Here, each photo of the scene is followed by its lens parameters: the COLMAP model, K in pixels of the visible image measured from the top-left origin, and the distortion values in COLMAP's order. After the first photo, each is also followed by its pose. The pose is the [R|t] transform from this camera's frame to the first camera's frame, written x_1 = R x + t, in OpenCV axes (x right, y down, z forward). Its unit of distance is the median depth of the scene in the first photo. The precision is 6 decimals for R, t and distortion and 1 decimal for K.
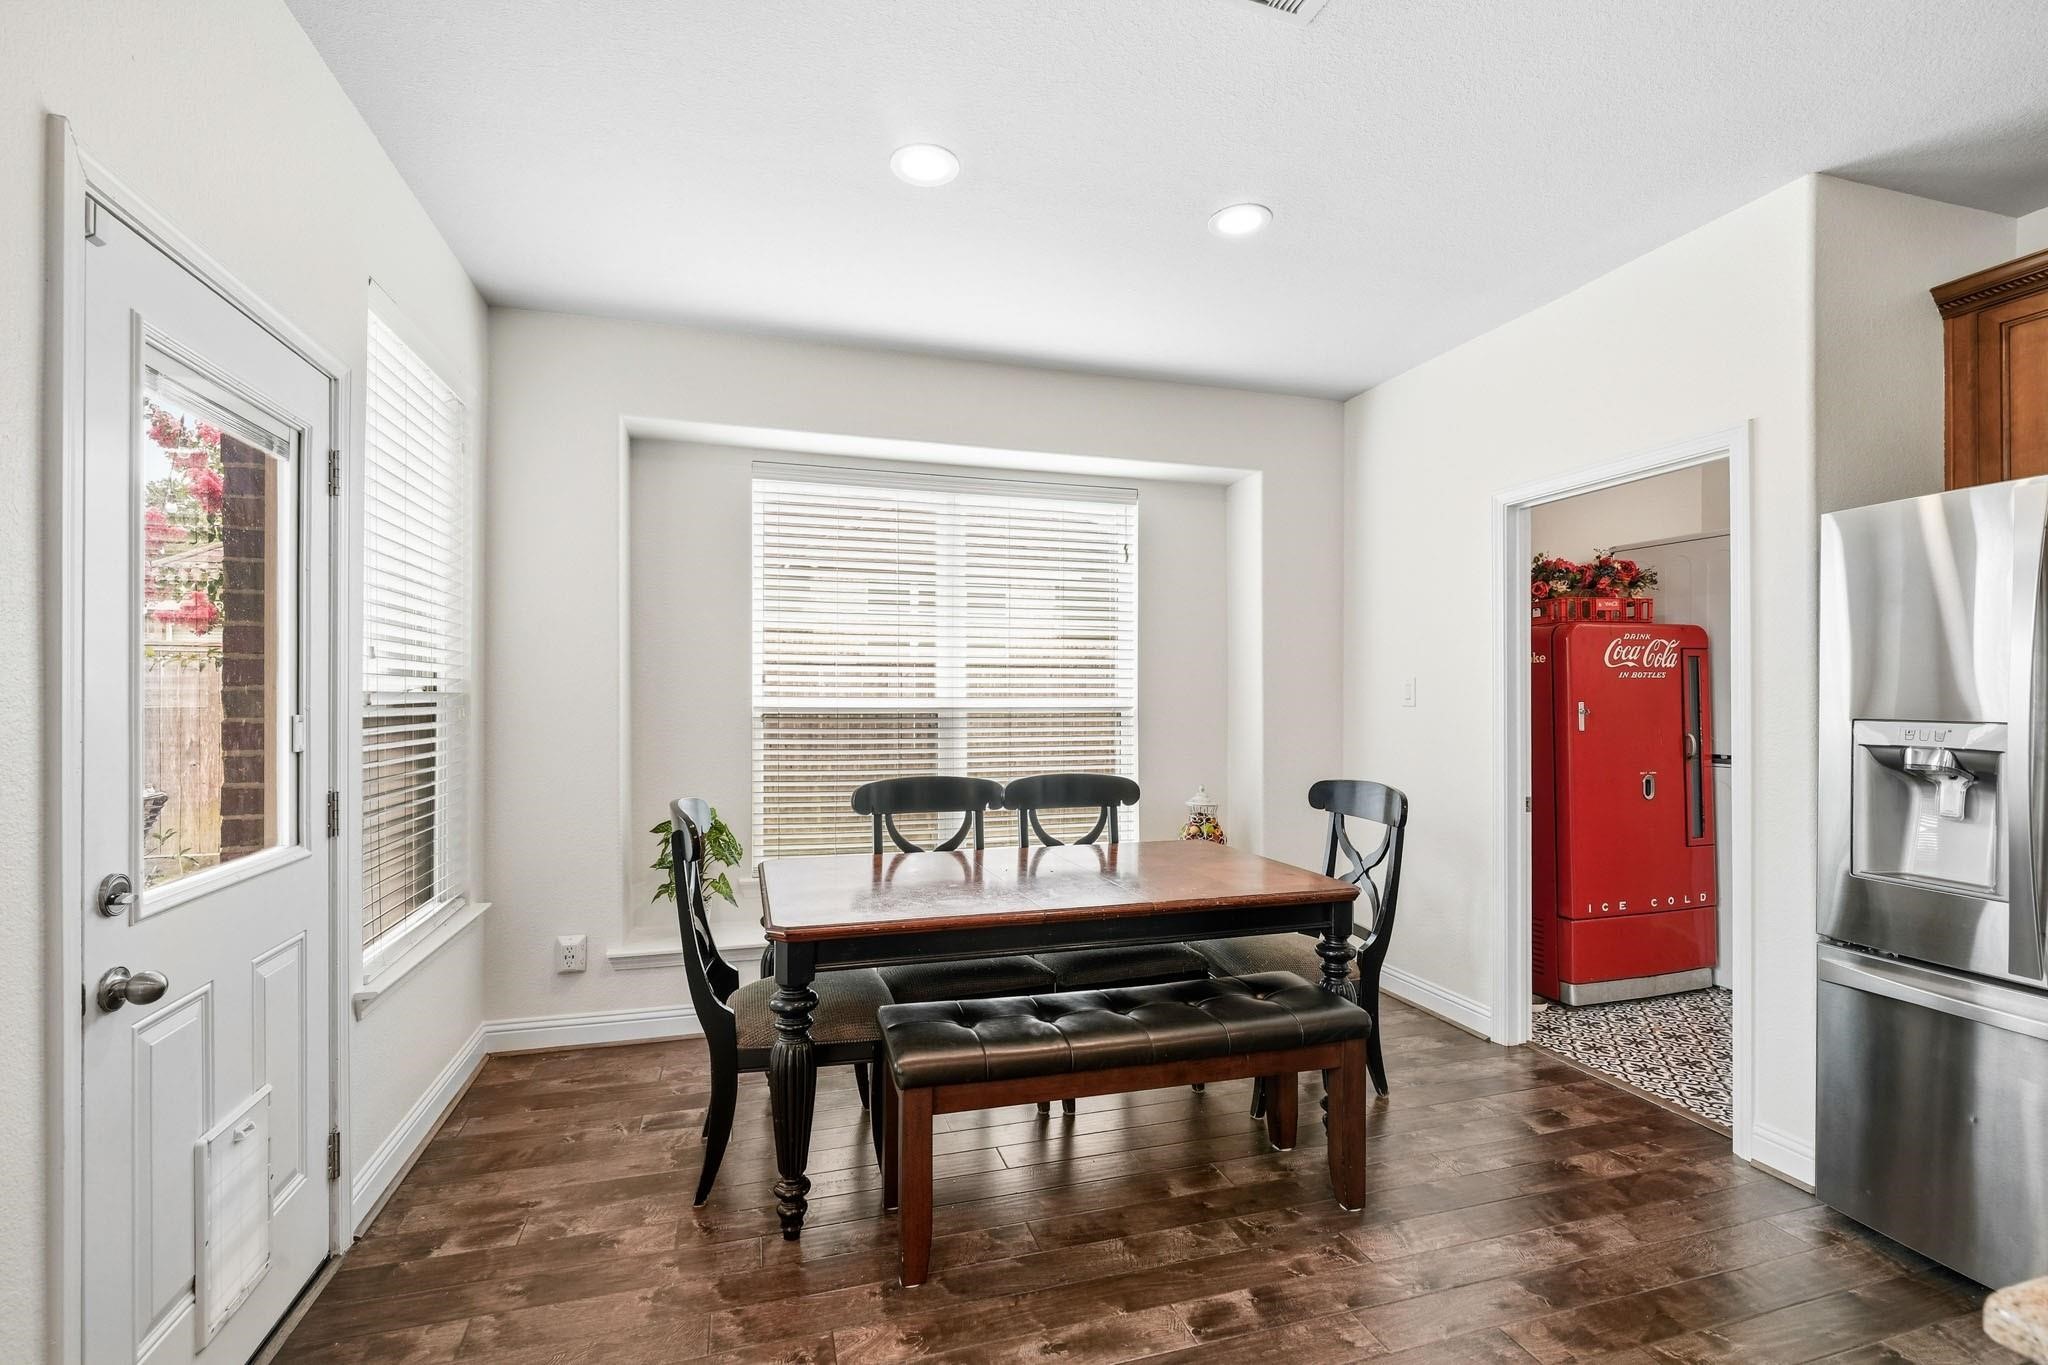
lens RADIAL K [[910.7, 0, 1027.8], [0, 910.7, 687.8], [0, 0, 1]] dist [0.002732, 0.000399]
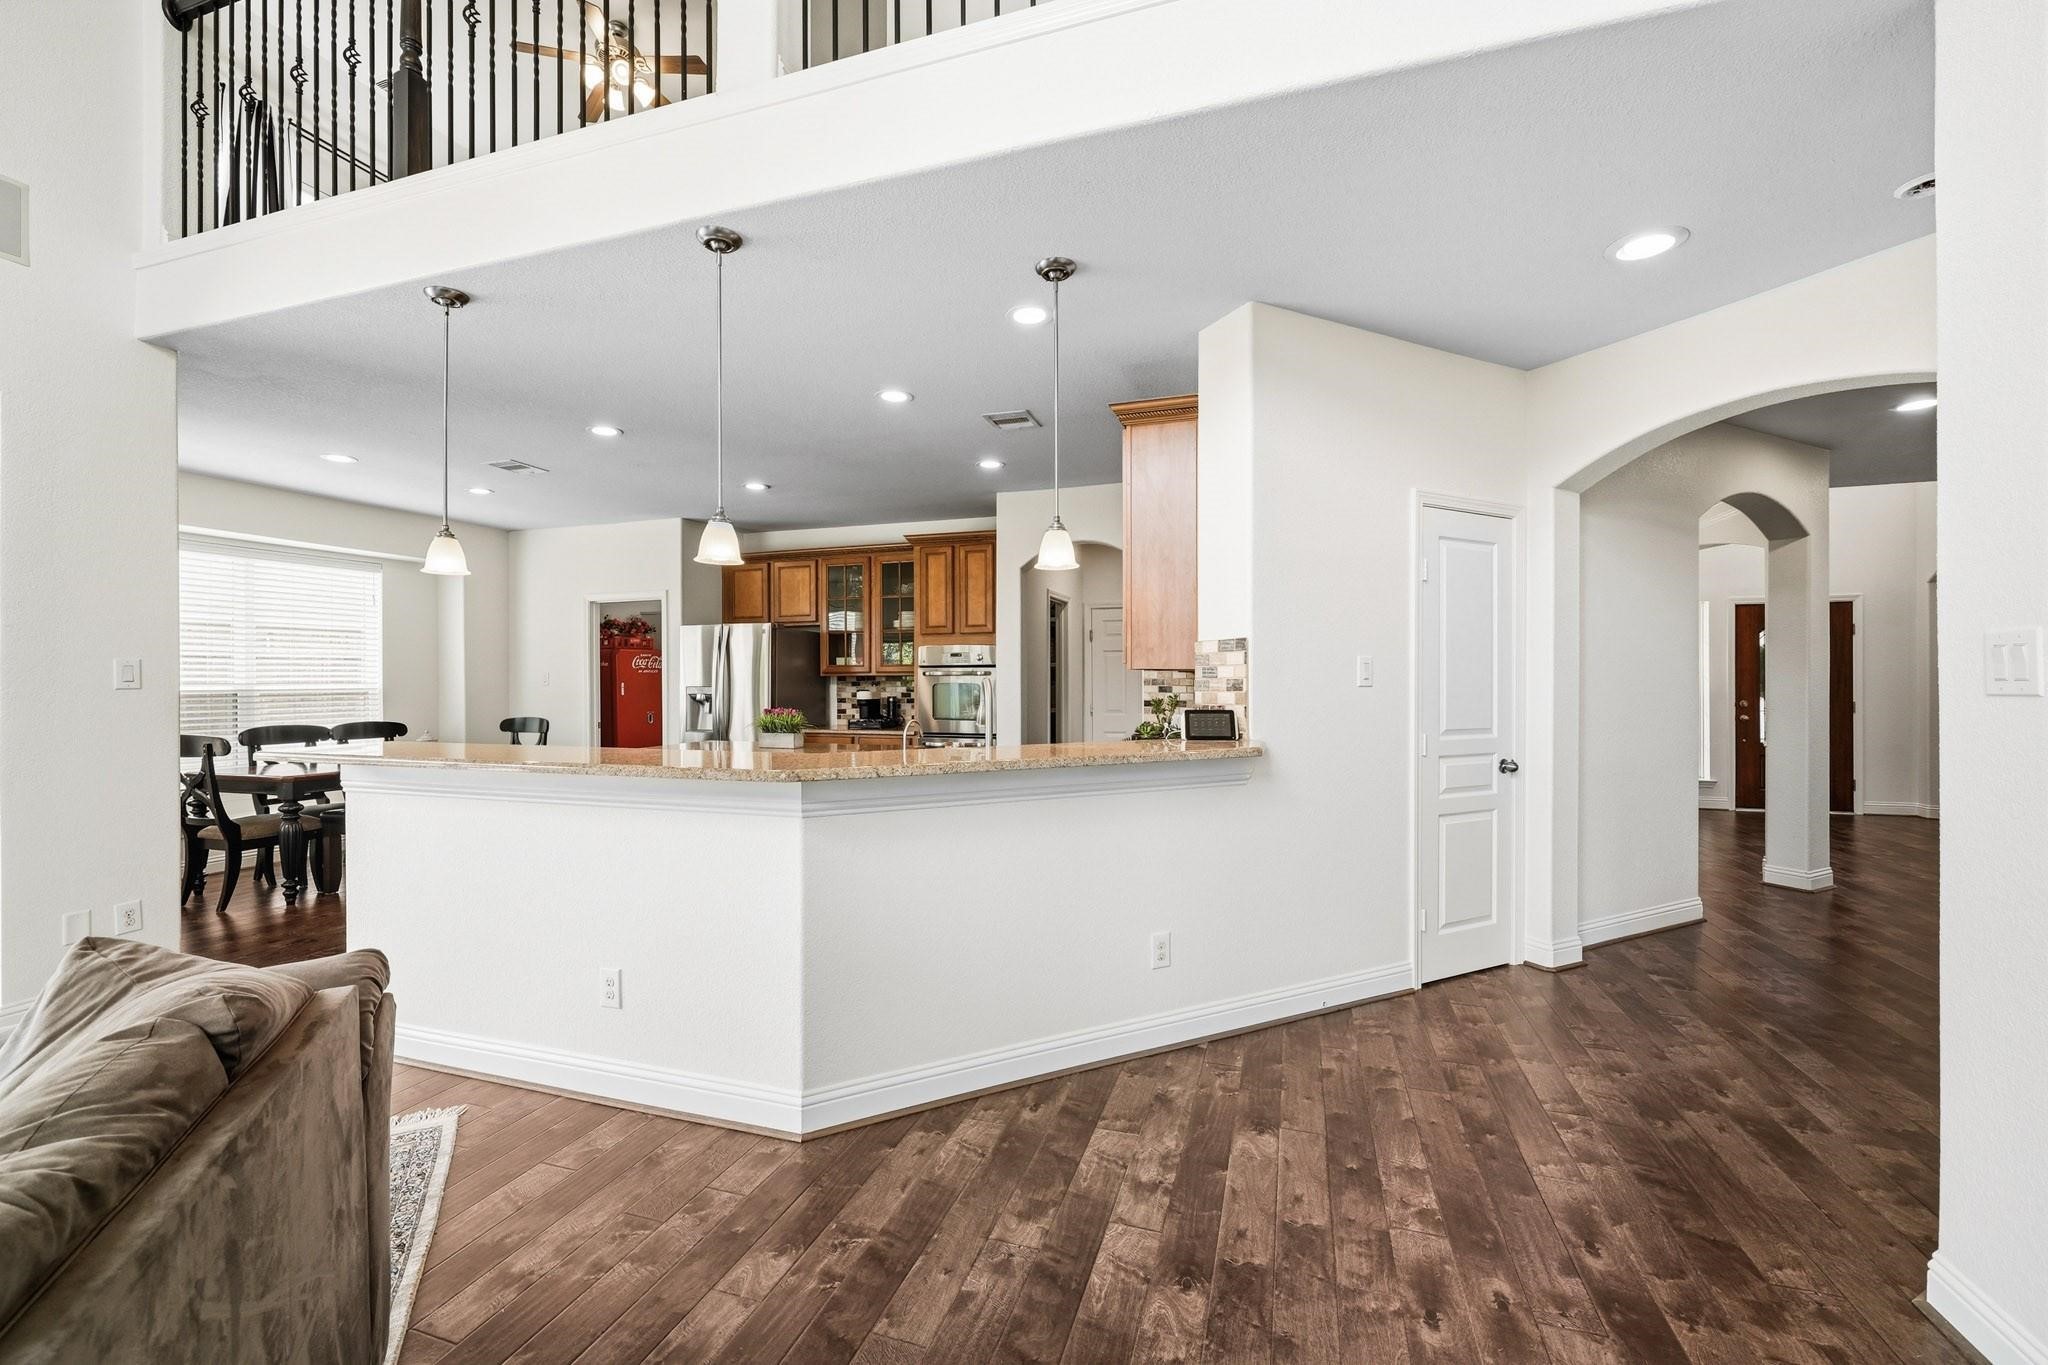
lens RADIAL K [[830.0, 0, 1030.9], [0, 830.0, 672.6], [0, 0, 1]] dist [-0.003179, -0.000226]
pose [[0.568234, 0.001705, 0.822865, -0.541246], [-0.003782, 0.999993, 0.000539, -0.015993], [-0.822859, -0.003419, 0.568236, -1.056109]]
